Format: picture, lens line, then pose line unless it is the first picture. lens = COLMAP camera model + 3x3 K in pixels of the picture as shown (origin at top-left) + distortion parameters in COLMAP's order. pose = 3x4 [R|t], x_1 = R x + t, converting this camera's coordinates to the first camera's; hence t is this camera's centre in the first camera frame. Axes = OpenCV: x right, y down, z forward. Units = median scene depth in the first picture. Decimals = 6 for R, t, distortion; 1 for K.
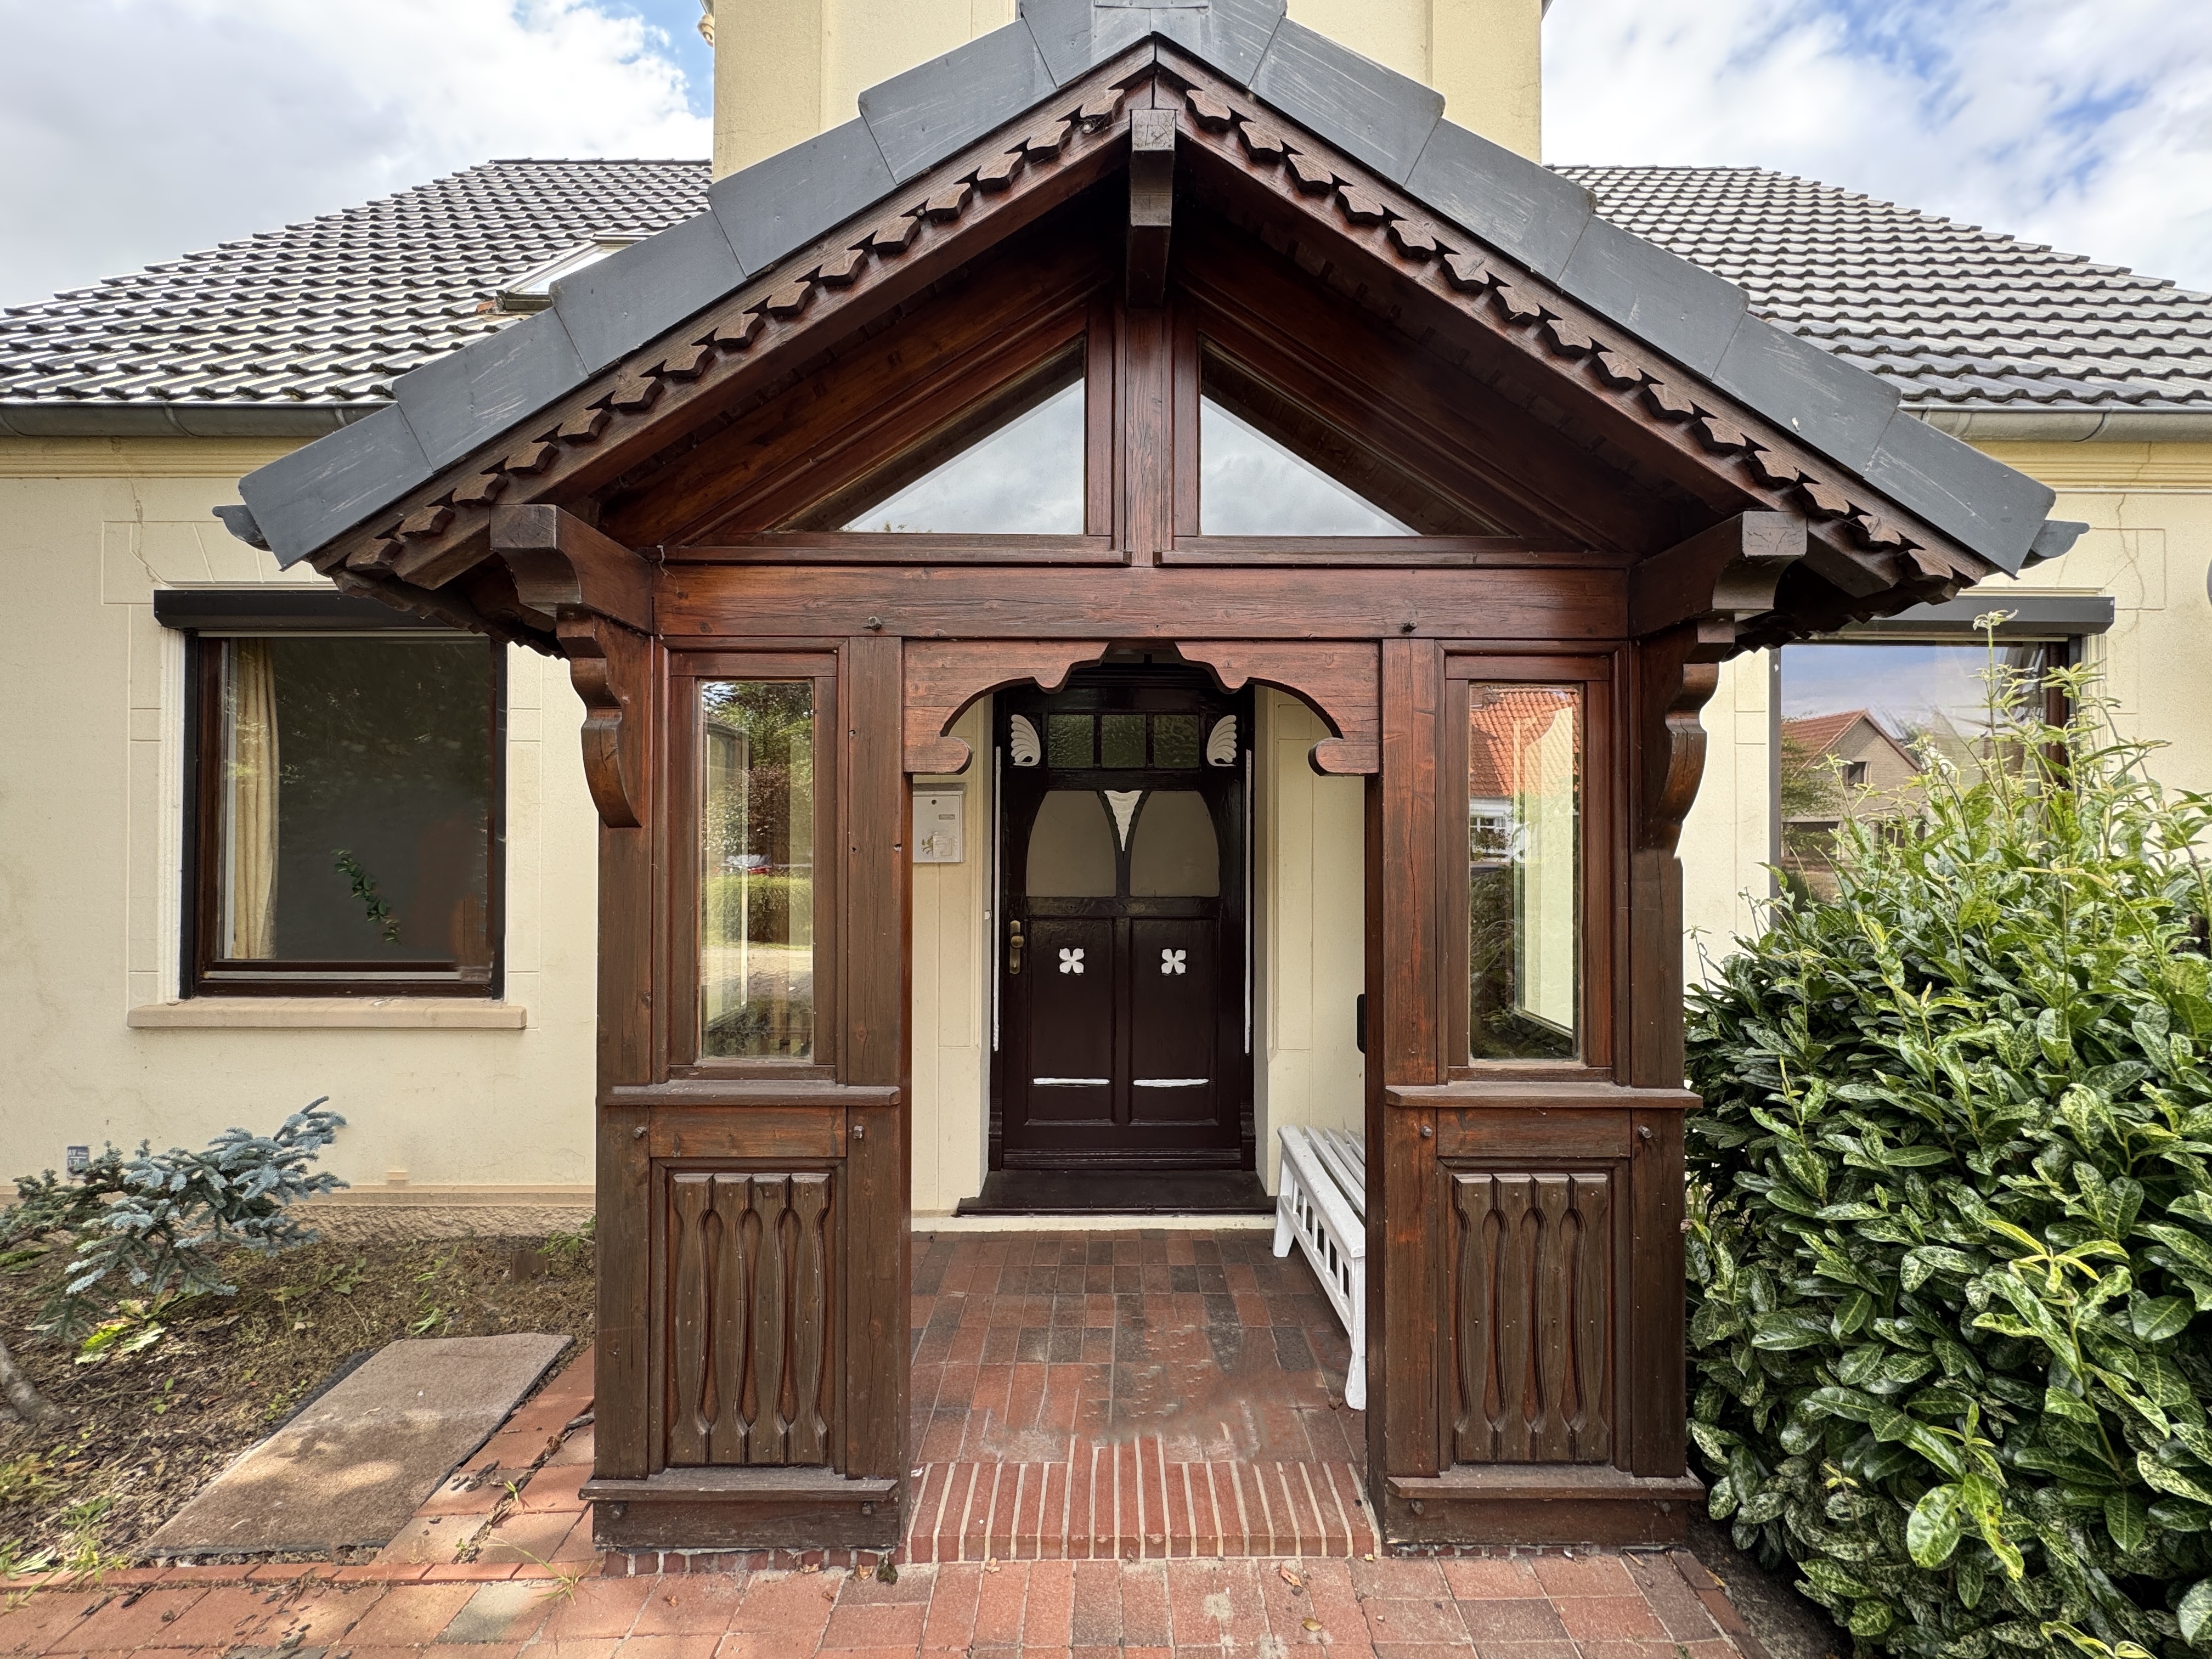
lens RADIAL K [[884.0, 0, 1100.9], [0, 884.0, 839.4], [0, 0, 1]] dist [0.000388, 0.000189]
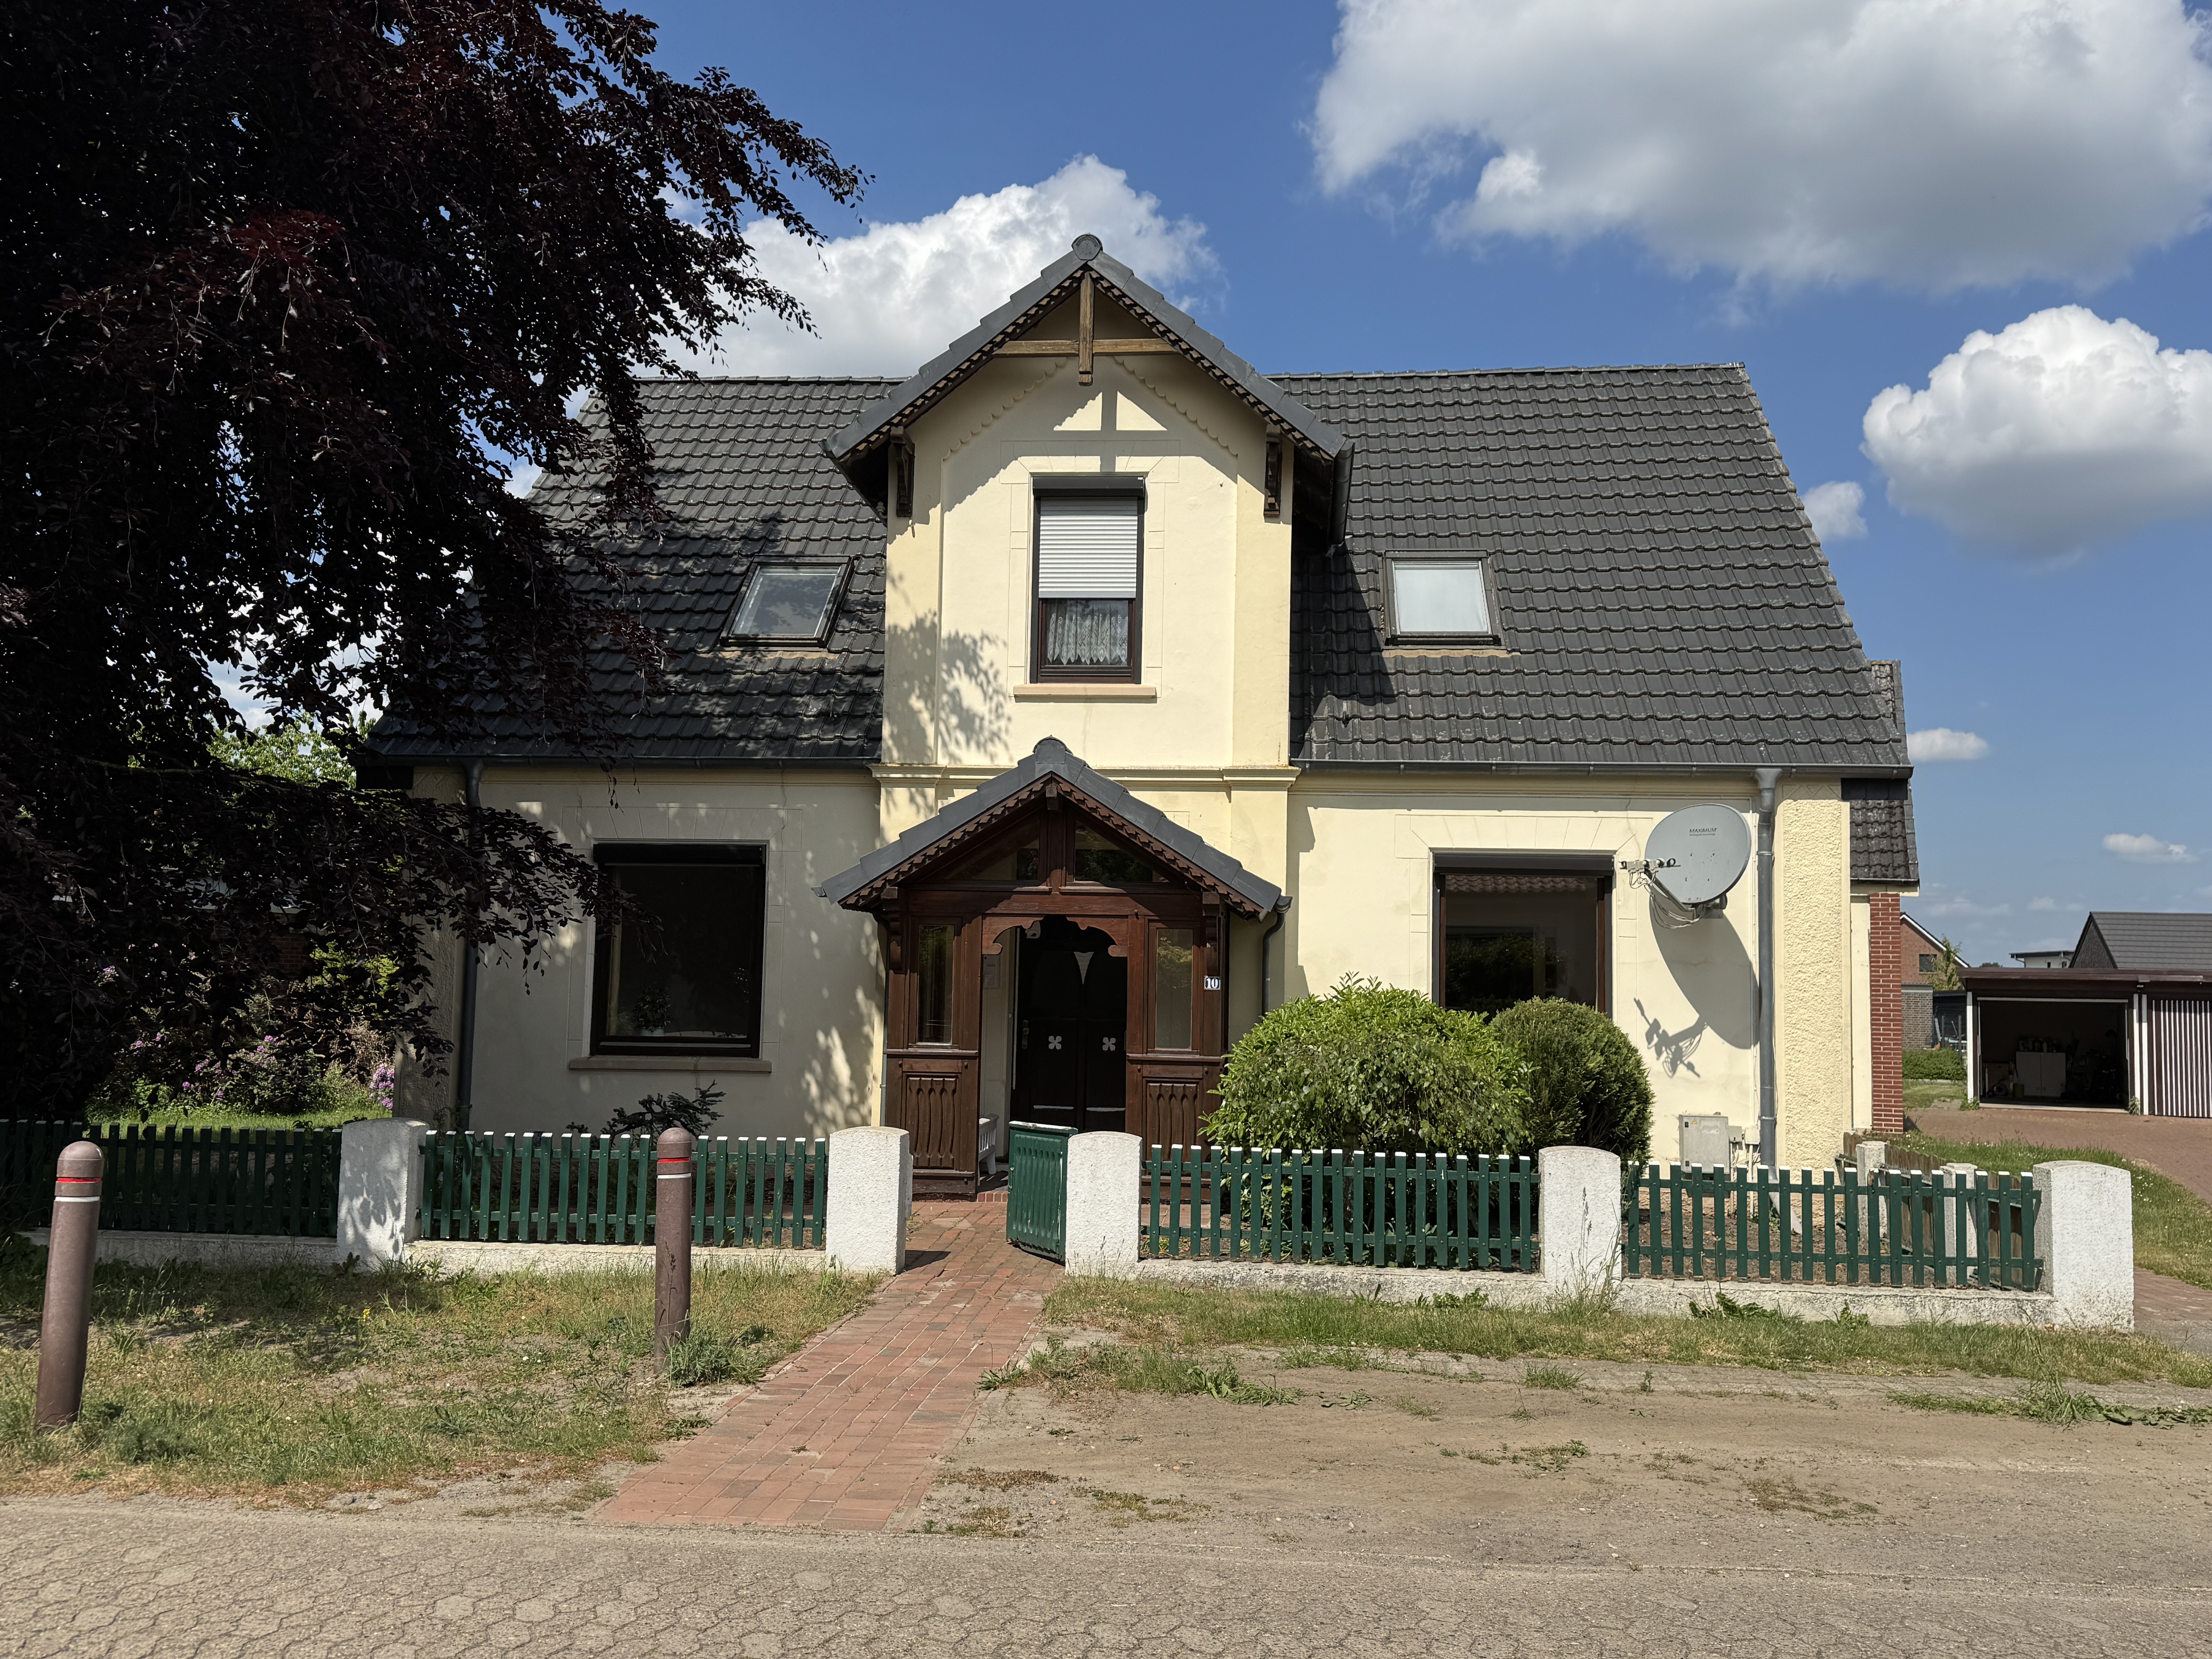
lens RADIAL K [[1879.5, 0, 1106.0], [0, 1879.5, 829.5], [0, 0, 1]] dist [-0.005266, -0.004779]
pose [[0.995103, 0.007799, -0.098532, 0.916142], [-0.016099, 0.996358, -0.083734, 0.037185], [0.097521, 0.084910, 0.991605, -5.884465]]
